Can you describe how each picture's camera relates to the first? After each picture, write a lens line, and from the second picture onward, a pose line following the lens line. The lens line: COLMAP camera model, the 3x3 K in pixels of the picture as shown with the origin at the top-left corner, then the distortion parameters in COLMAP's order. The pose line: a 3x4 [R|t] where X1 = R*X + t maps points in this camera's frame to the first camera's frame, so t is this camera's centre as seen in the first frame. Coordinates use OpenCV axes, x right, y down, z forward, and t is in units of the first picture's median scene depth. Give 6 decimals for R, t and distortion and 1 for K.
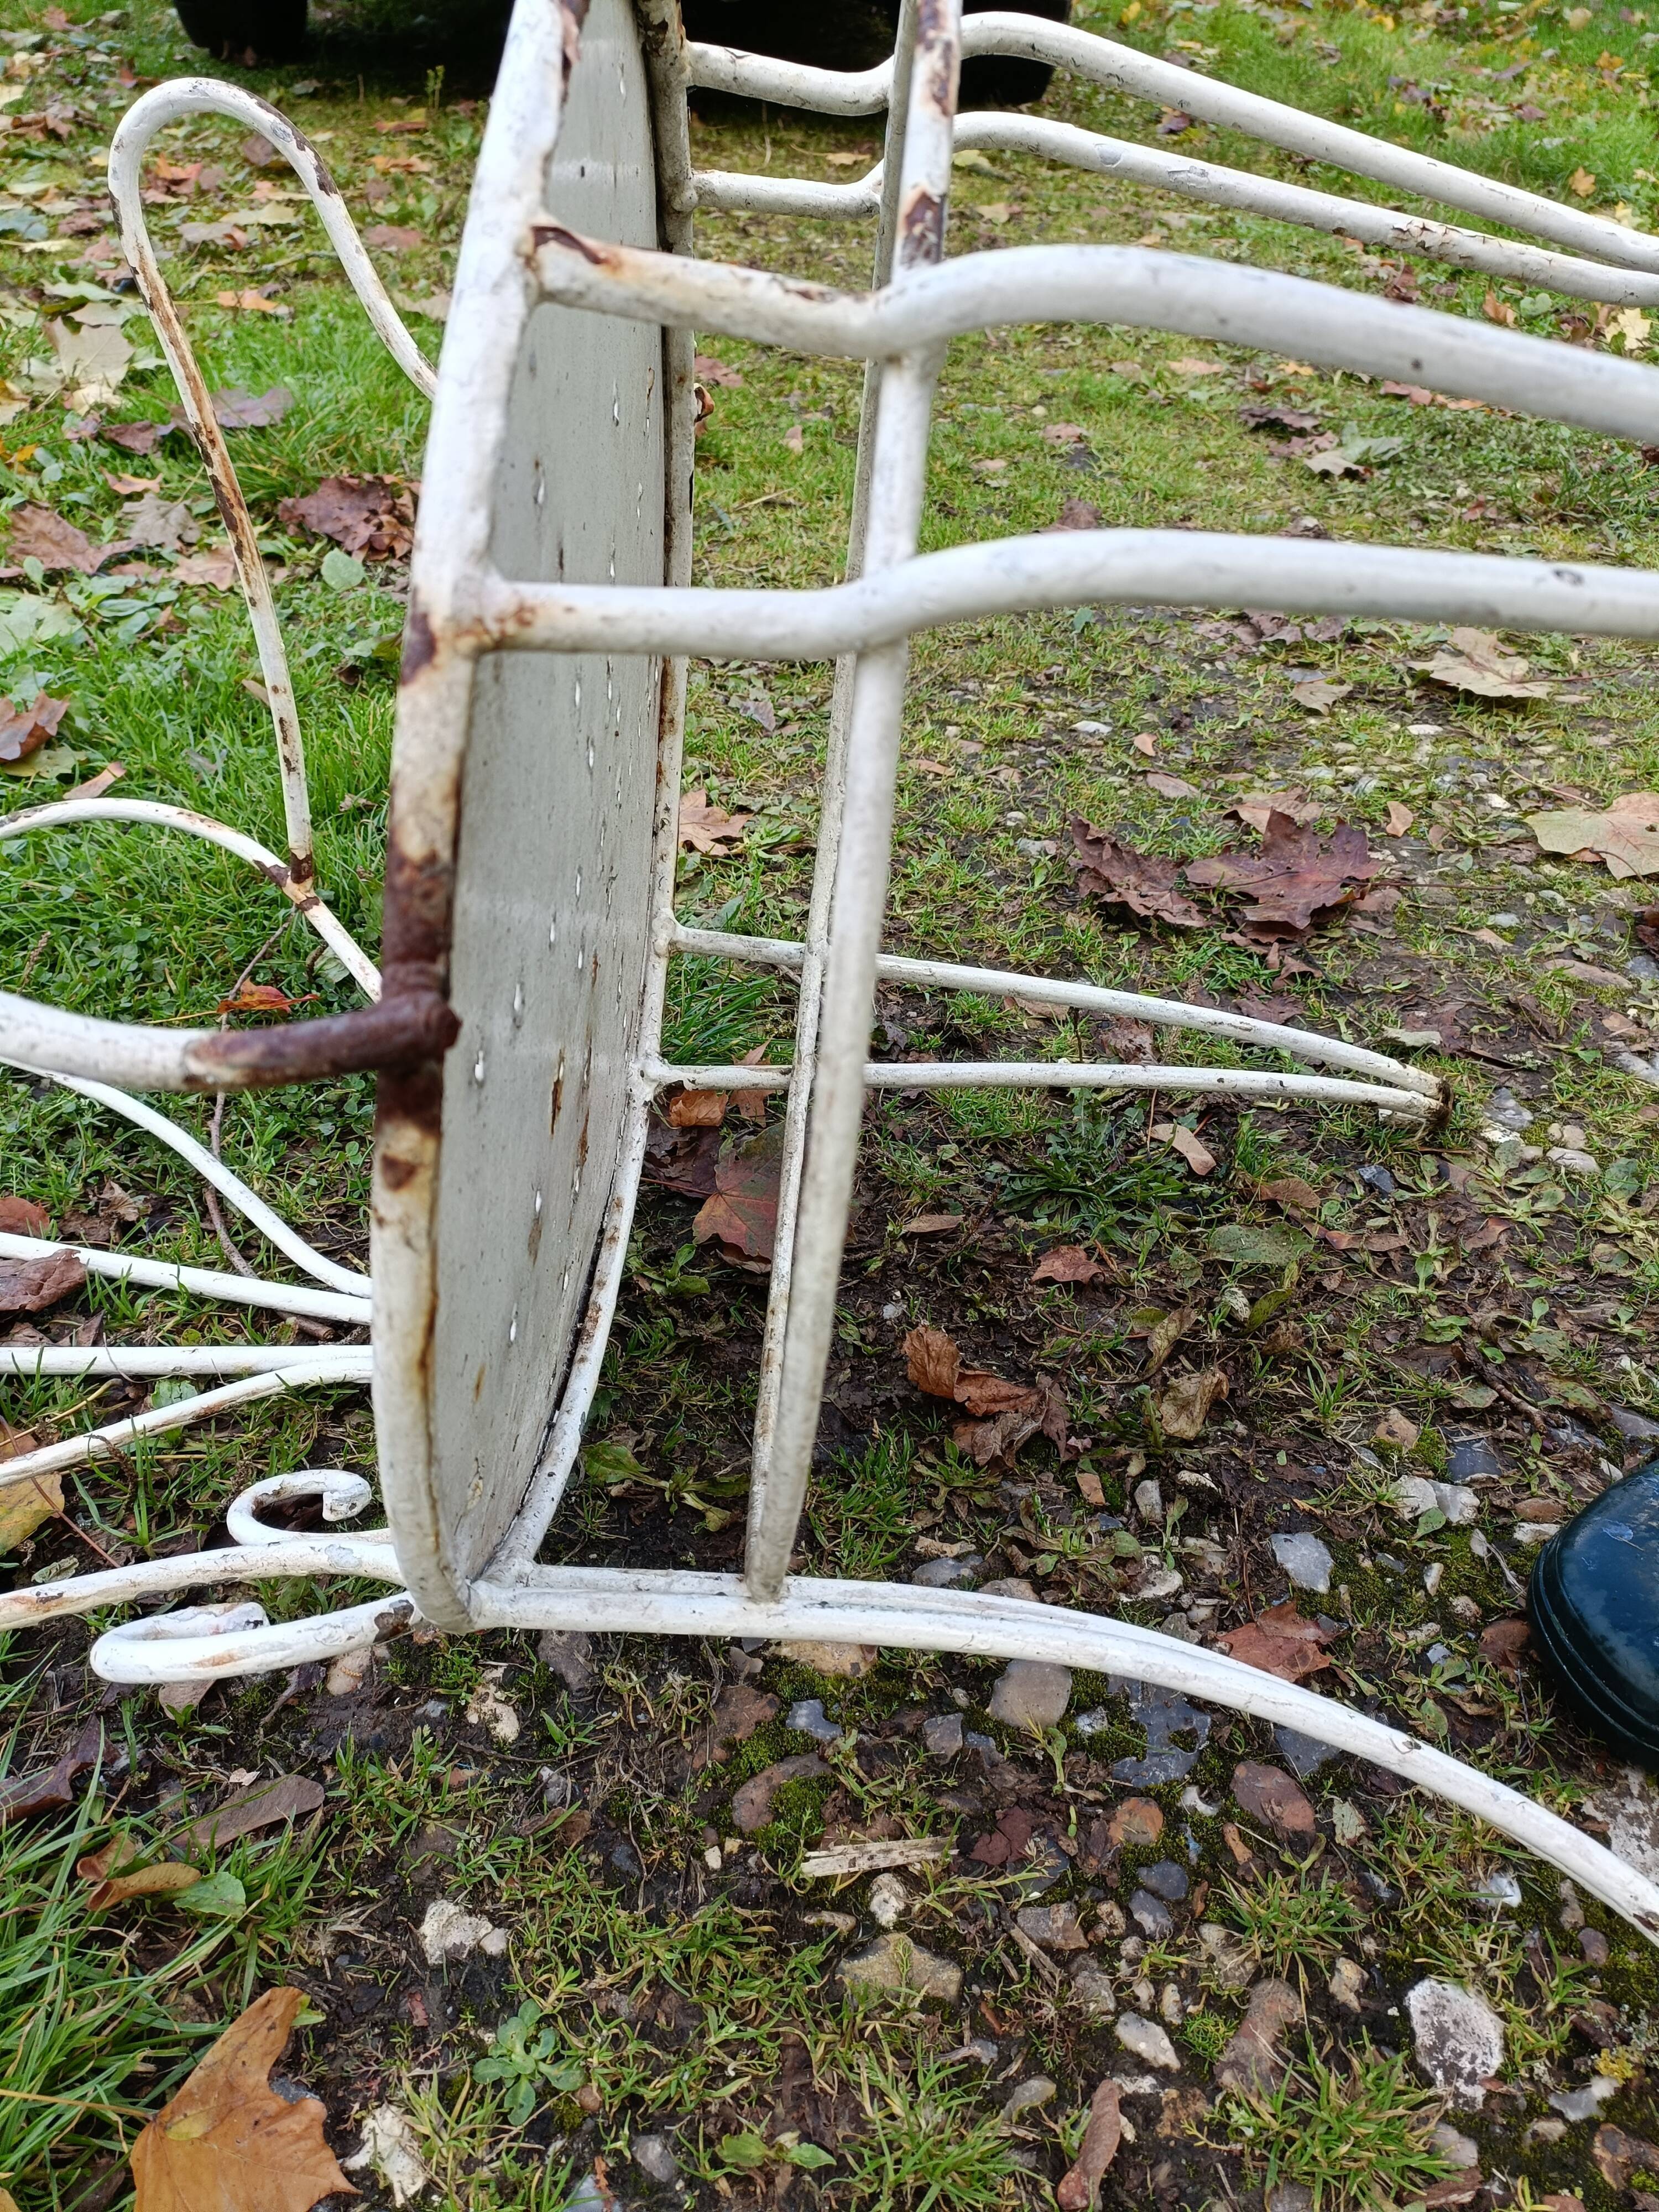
lens RADIAL K [[1632.2, 0, 827.0], [0, 1632.2, 1098.7], [0, 0, 1]] dist [0.059518, -0.070726]
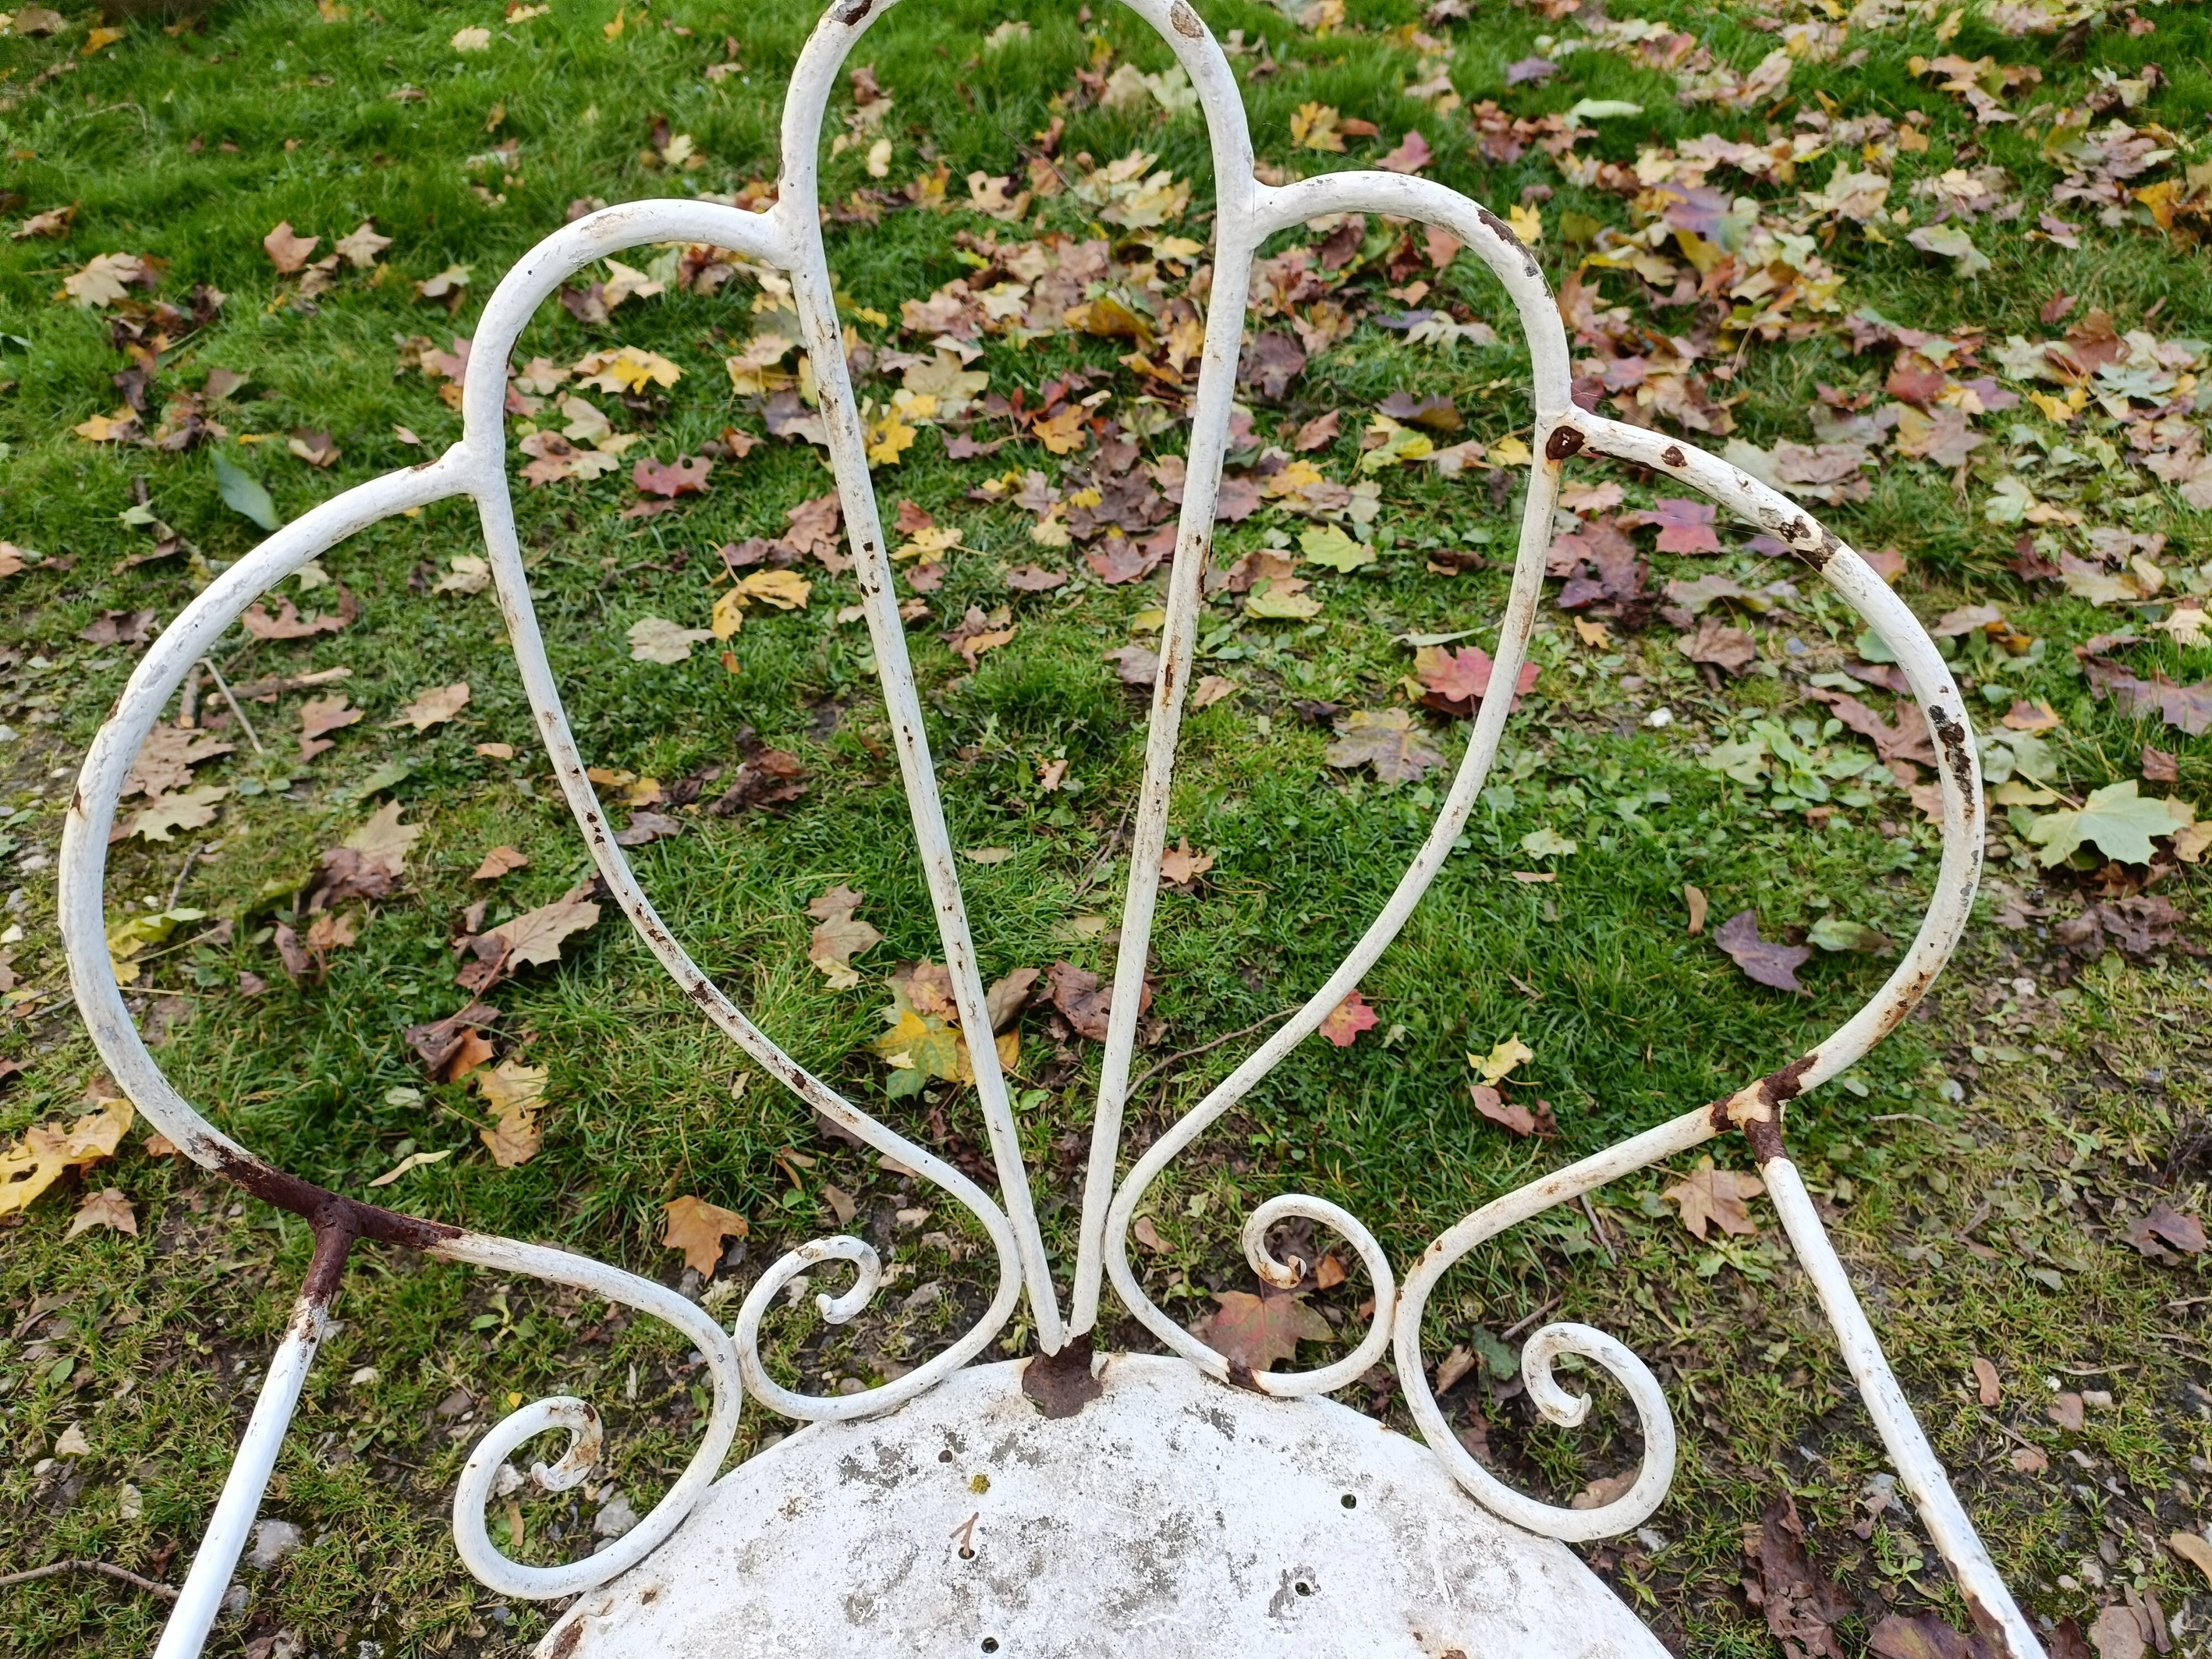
lens RADIAL K [[1625.3, 0, 1101.1], [0, 1625.3, 832.0], [0, 0, 1]] dist [0.069069, -0.083342]
pose [[0.107685, 0.598183, -0.794091, 1.196688], [-0.561654, 0.695667, 0.447876, -1.166856], [0.820335, 0.397775, 0.410885, 0.077287]]
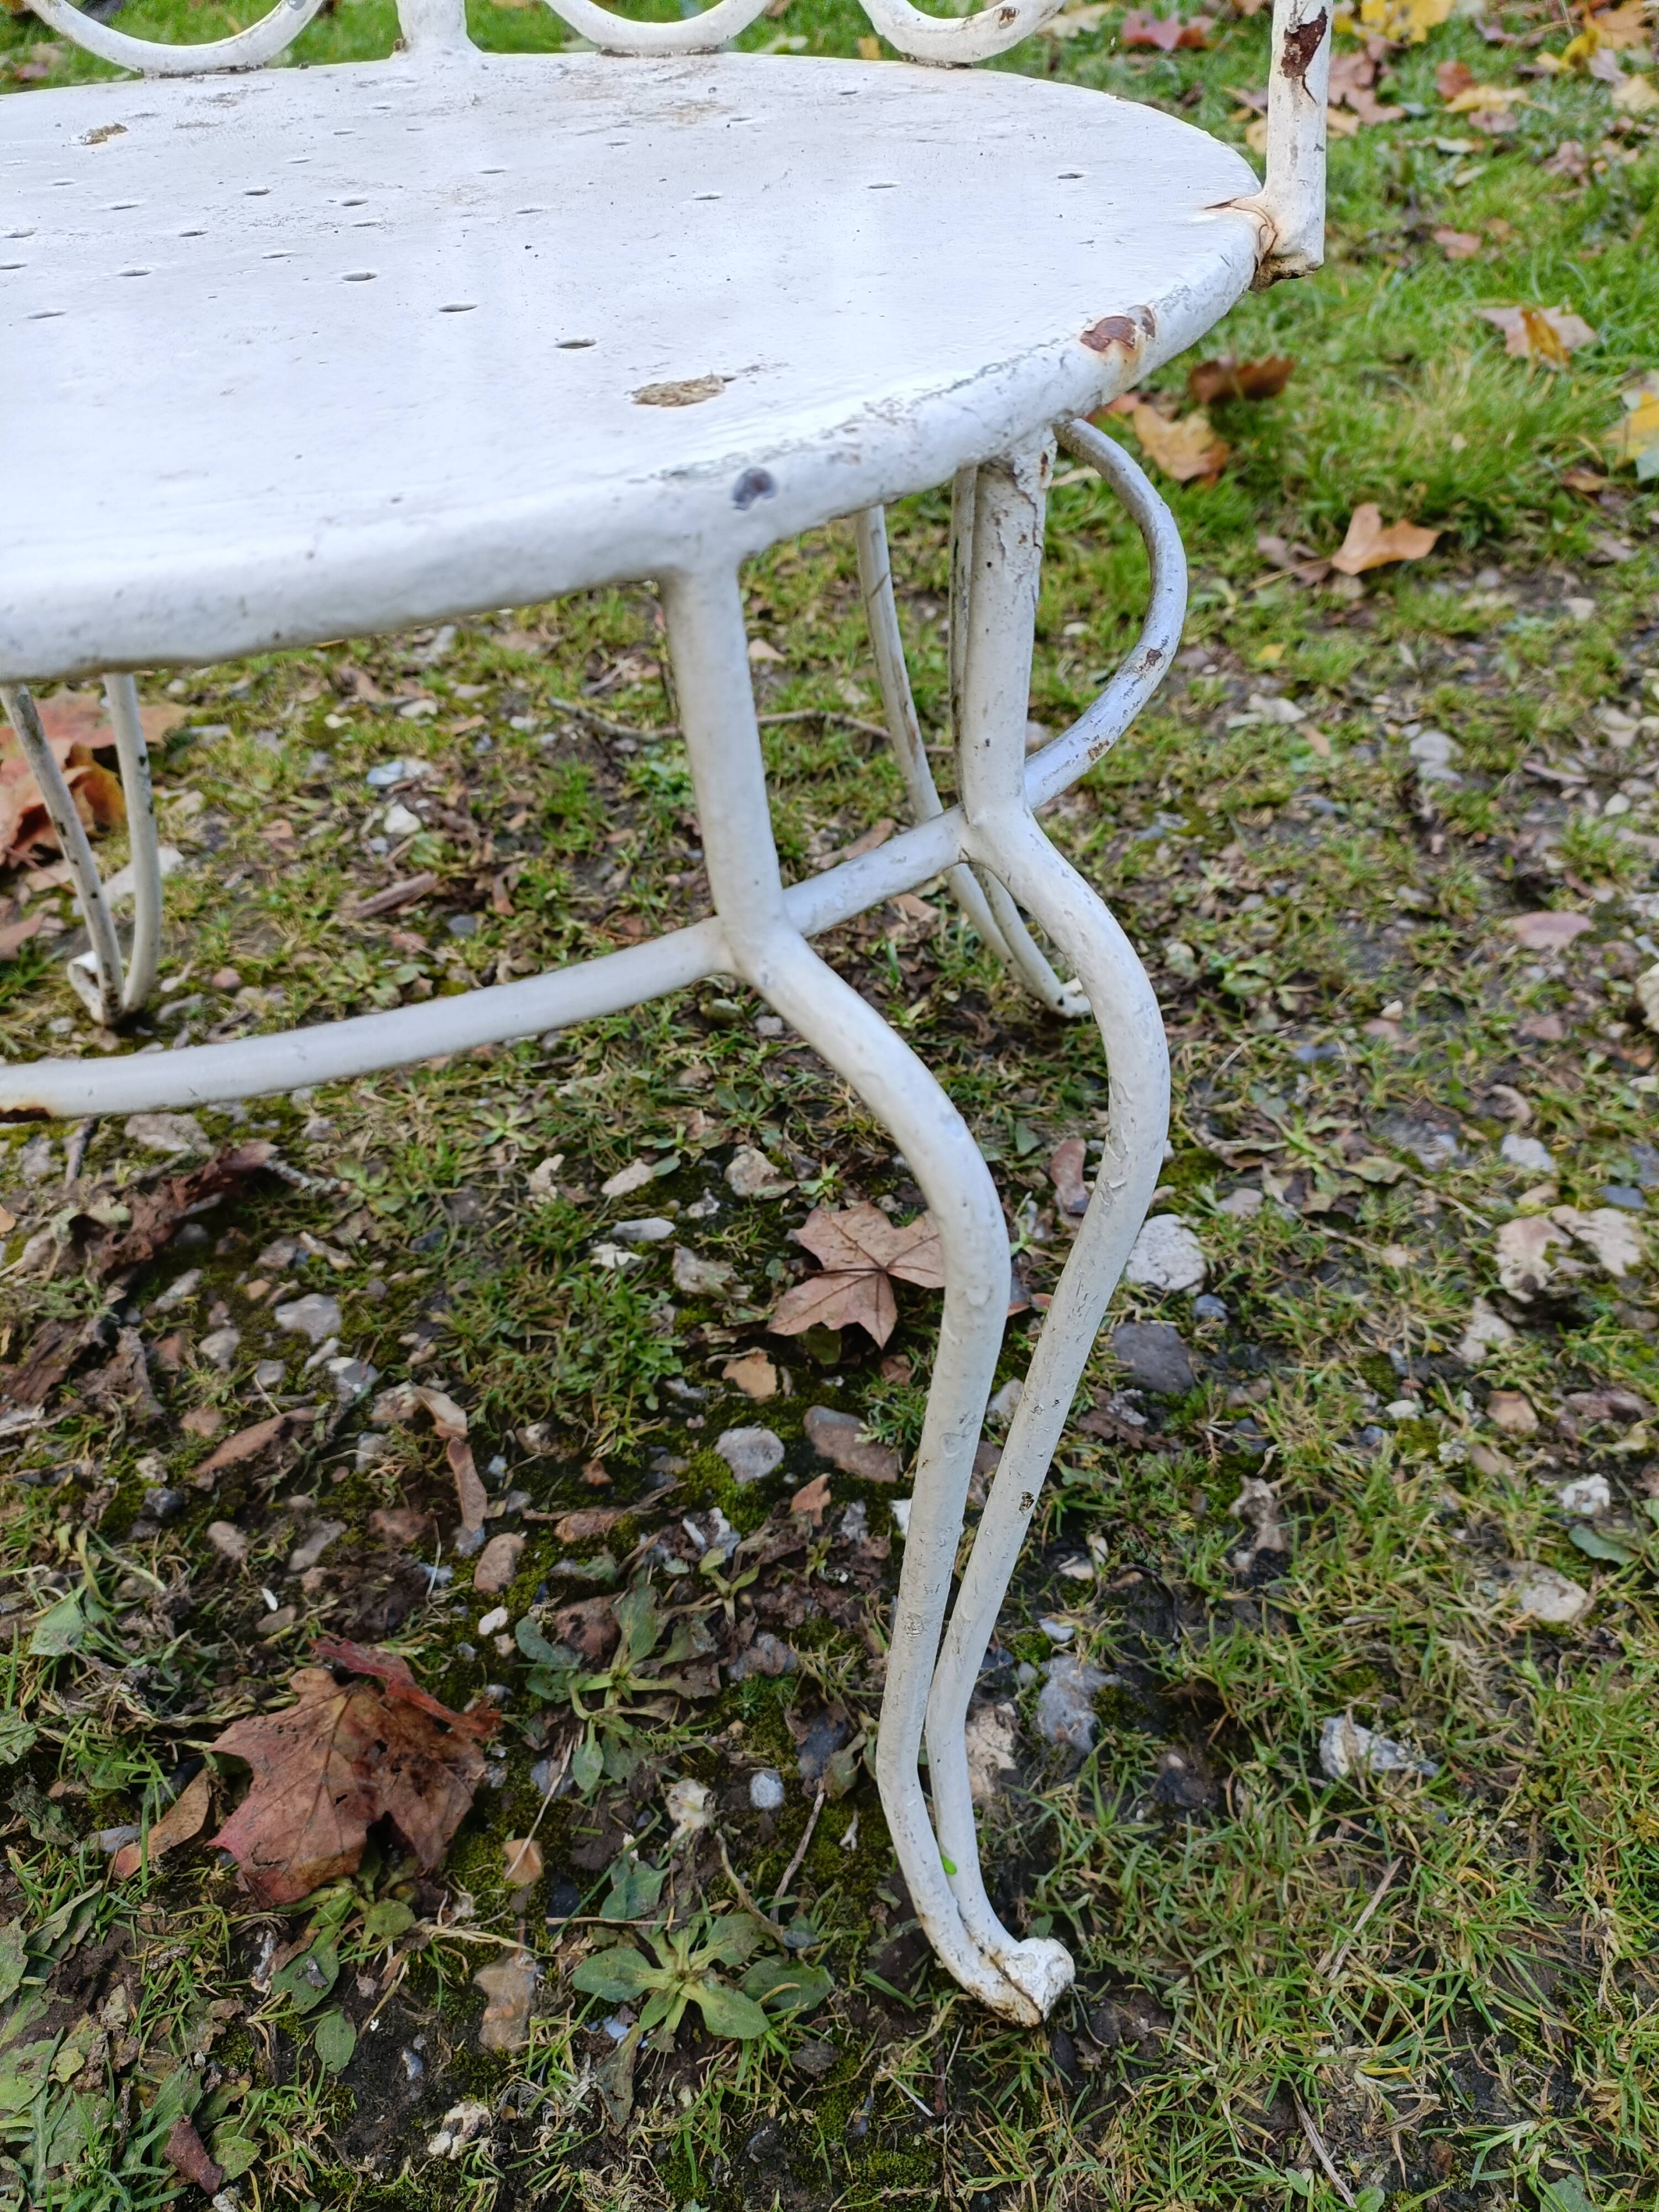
lens RADIAL K [[1637.3, 0, 826.2], [0, 1637.3, 1098.1], [0, 0, 1]] dist [0.057307, -0.069744]
pose [[-0.094046, 0.669126, -0.737174, 1.581620], [-0.580027, 0.564982, 0.586826, 0.158641], [0.809151, 0.482769, 0.334977, -0.146874]]
